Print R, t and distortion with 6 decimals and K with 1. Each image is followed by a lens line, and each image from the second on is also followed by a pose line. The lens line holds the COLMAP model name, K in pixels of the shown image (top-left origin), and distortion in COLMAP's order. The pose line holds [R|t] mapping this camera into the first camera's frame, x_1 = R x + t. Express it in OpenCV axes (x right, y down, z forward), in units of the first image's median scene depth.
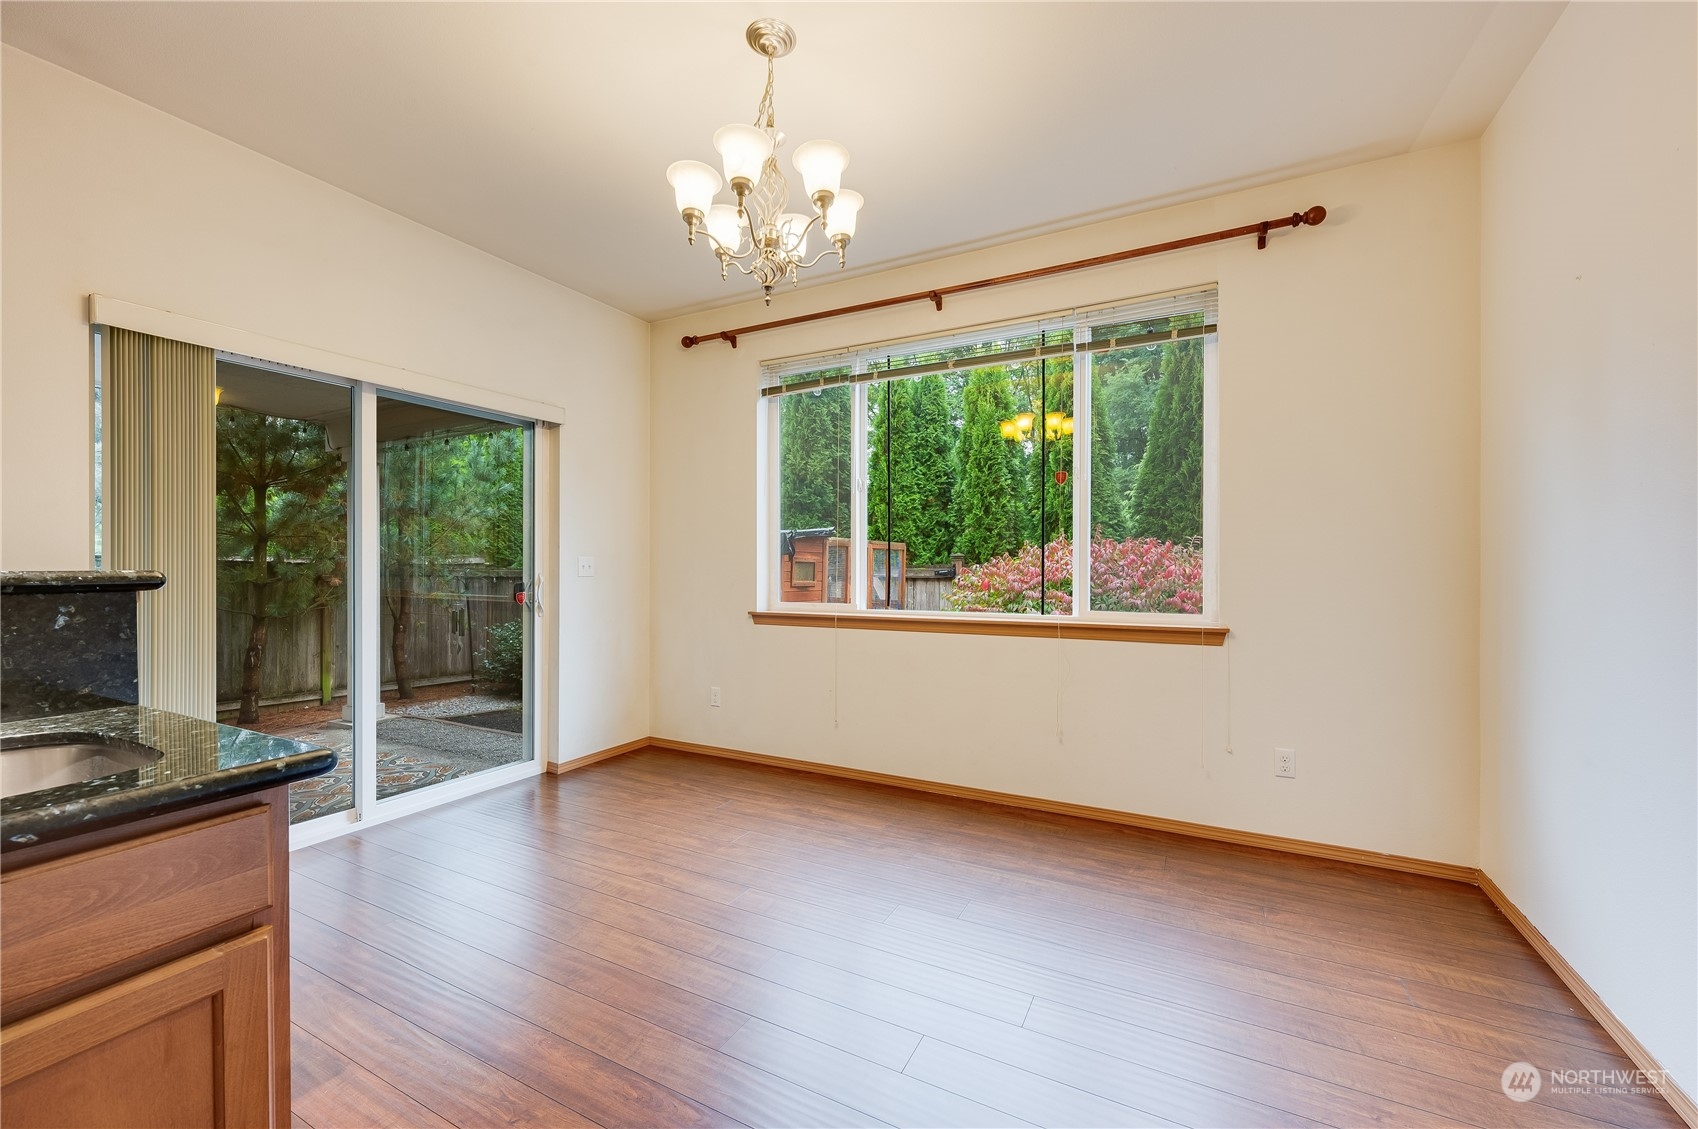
lens RADIAL K [[679.2, 0, 846.0], [0, 679.2, 566.3], [0, 0, 1]] dist [-0.002307, 0.000720]
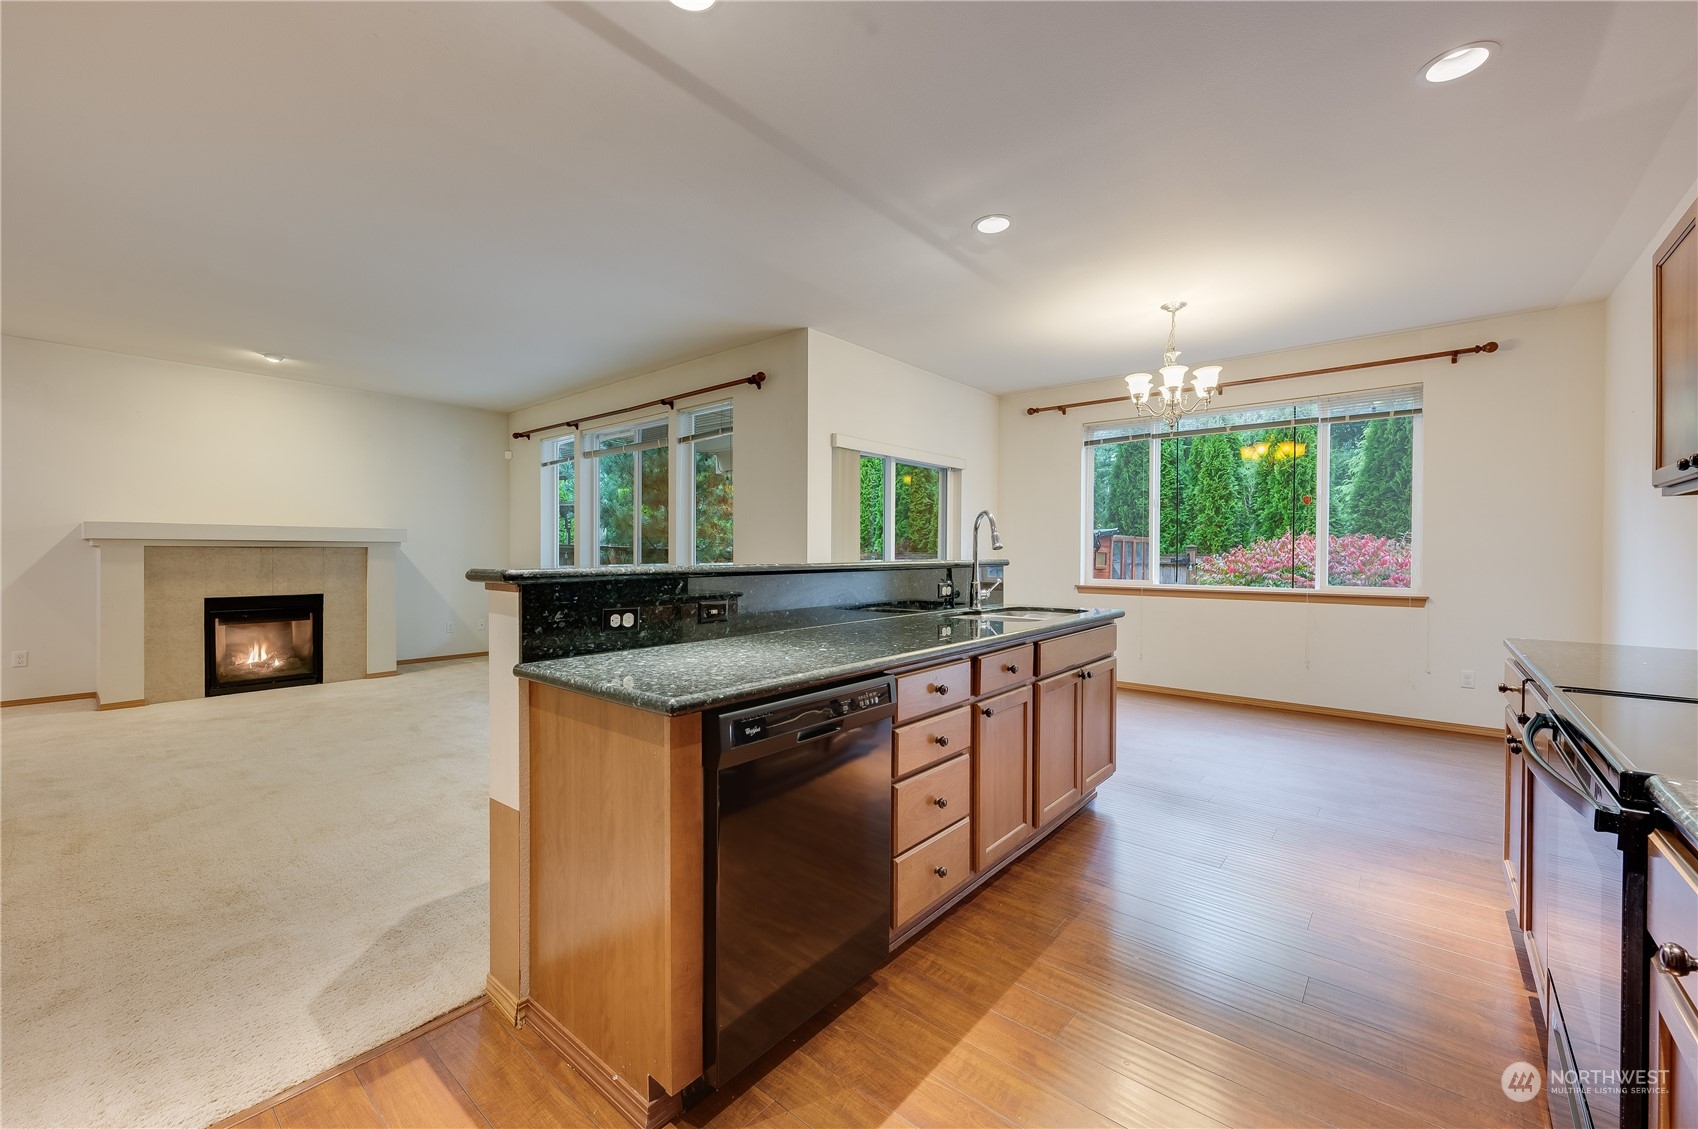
lens RADIAL K [[679.2, 0, 843.6], [0, 679.2, 557.3], [0, 0, 1]] dist [-0.002307, 0.000720]
pose [[0.975683, 0.005159, -0.219125, -0.238343], [-0.003263, 0.999954, 0.009014, -0.006110], [0.219162, -0.008079, 0.975655, -0.474994]]
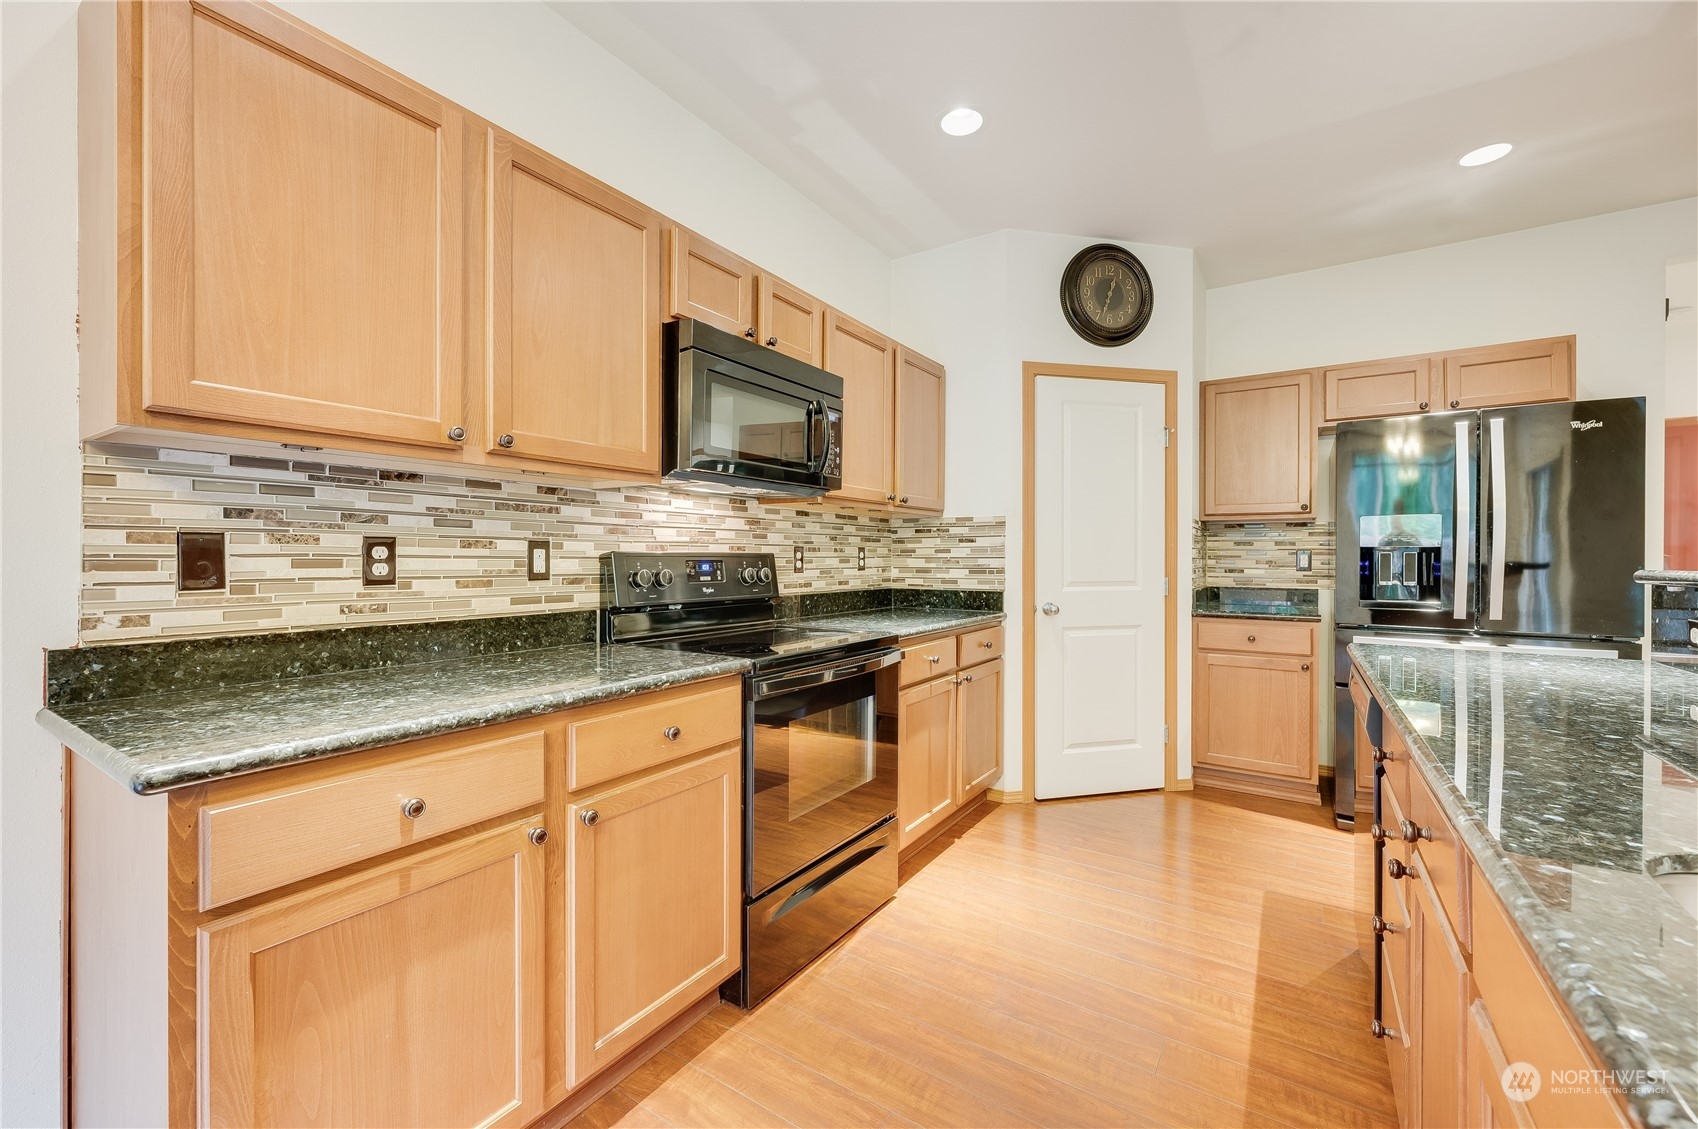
lens RADIAL K [[679.2, 0, 845.0], [0, 679.2, 561.0], [0, 0, 1]] dist [-0.002307, 0.000720]
pose [[-0.994211, -0.006041, 0.107277, -0.097744], [-0.005578, 0.999974, 0.004613, -0.001615], [-0.107302, 0.003988, -0.994218, 0.167584]]
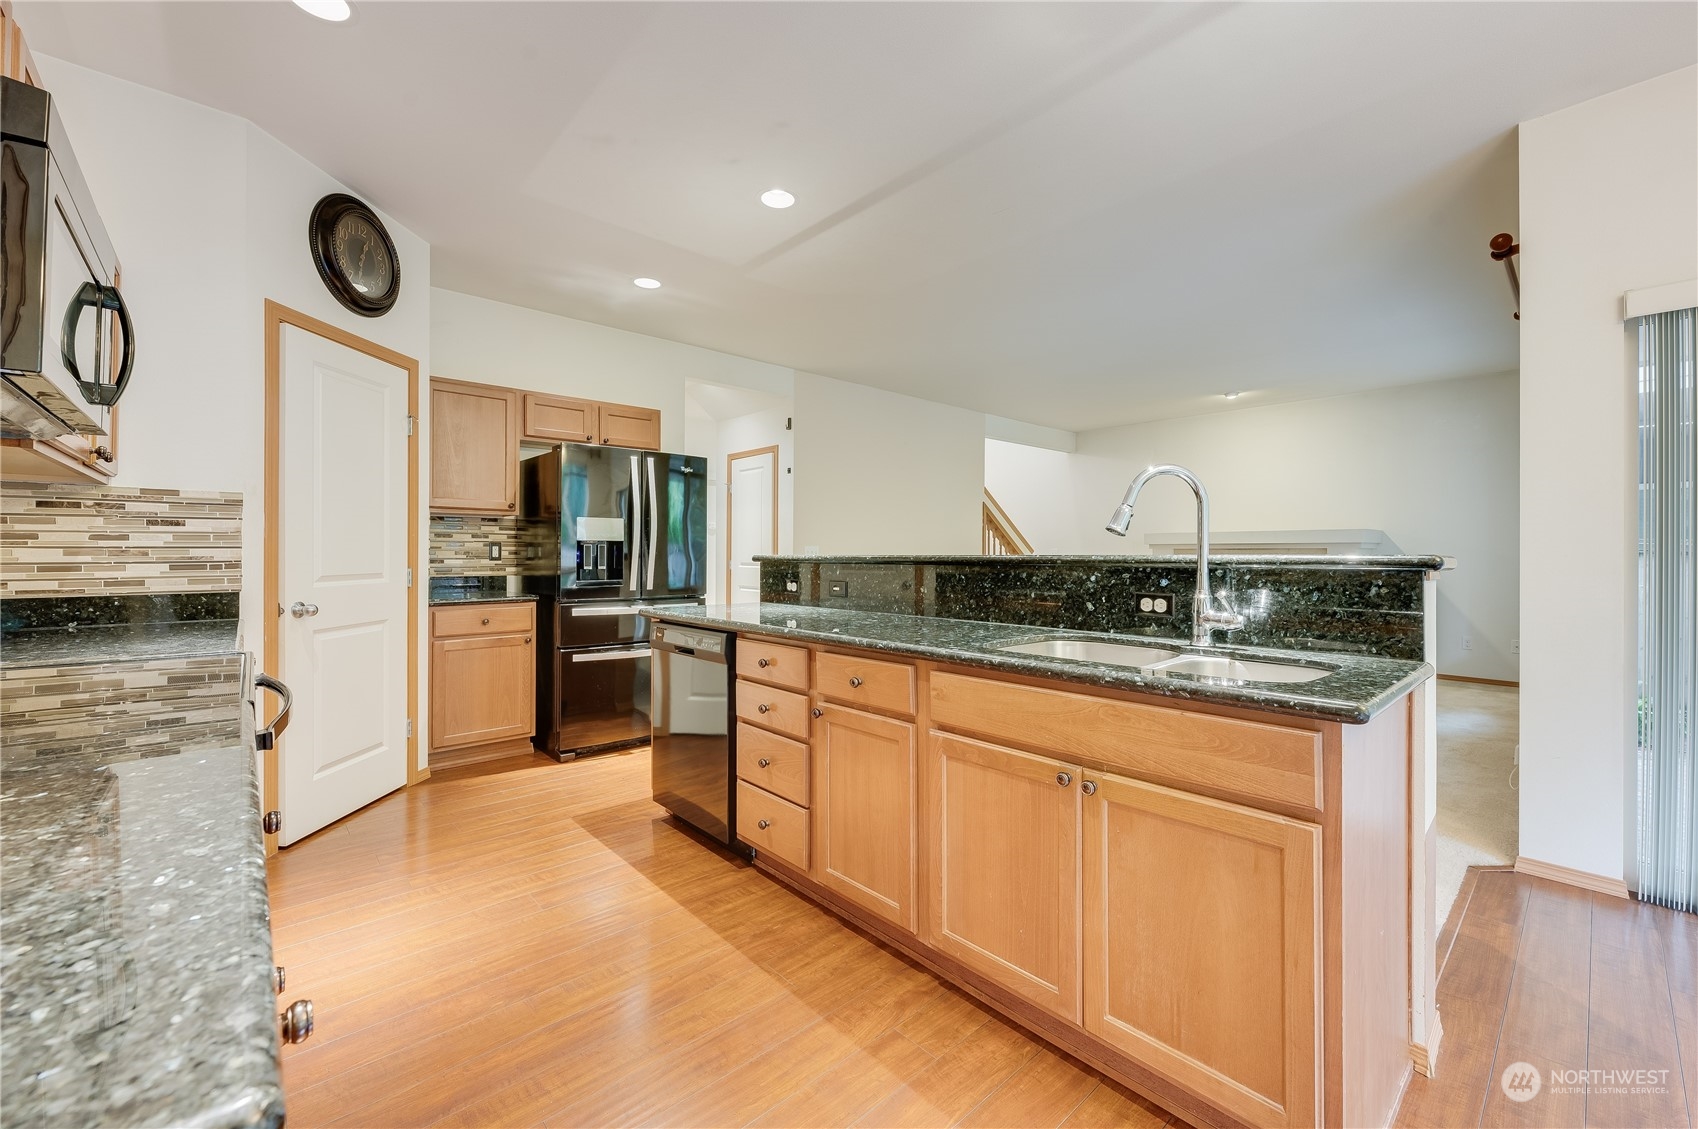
lens RADIAL K [[679.2, 0, 850.2], [0, 679.2, 551.8], [0, 0, 1]] dist [-0.002307, 0.000720]
pose [[-0.348438, -0.004250, -0.937322, 0.112587], [-0.001718, 0.999991, -0.003895, 0.001557], [0.937330, 0.000253, -0.348442, 0.099276]]
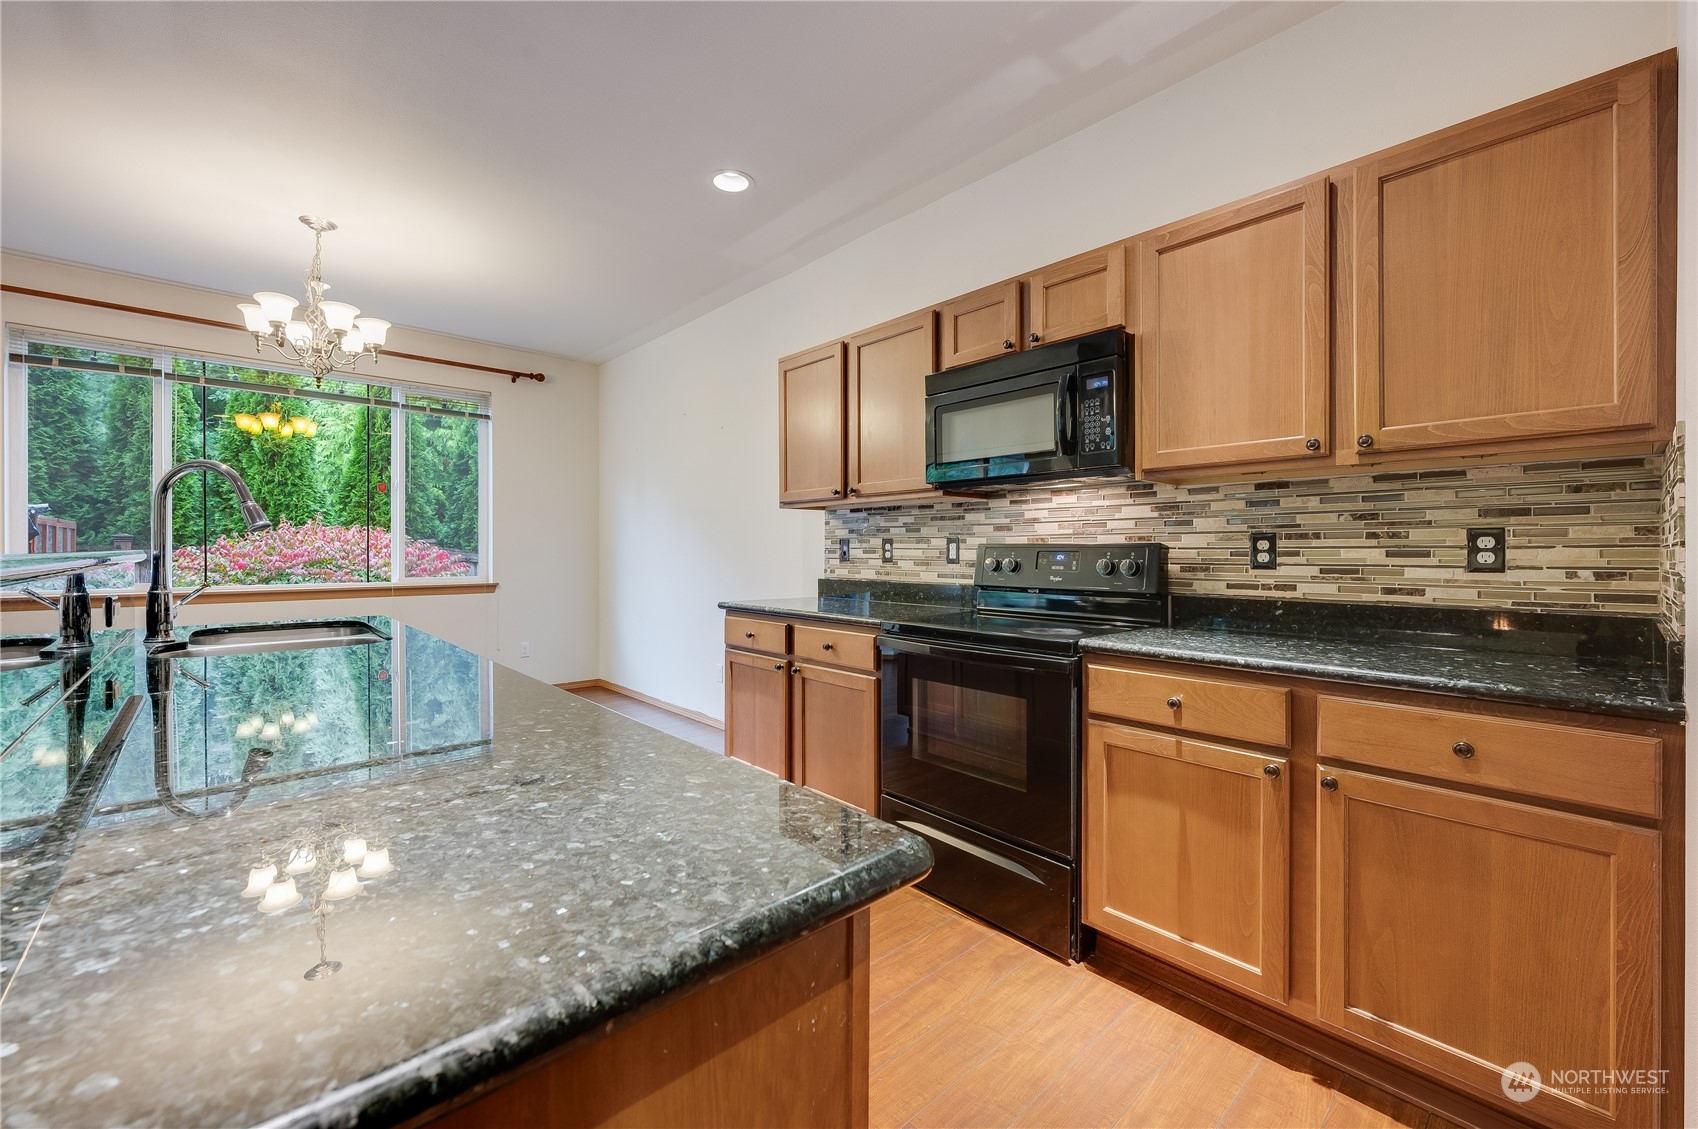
lens RADIAL K [[679.2, 0, 850.1], [0, 679.2, 558.8], [0, 0, 1]] dist [-0.002307, 0.000720]
pose [[0.336129, -0.011540, 0.941745, -0.453422], [-0.002876, 0.999908, 0.013279, 0.000055], [-0.941812, -0.007172, 0.336065, -0.279742]]
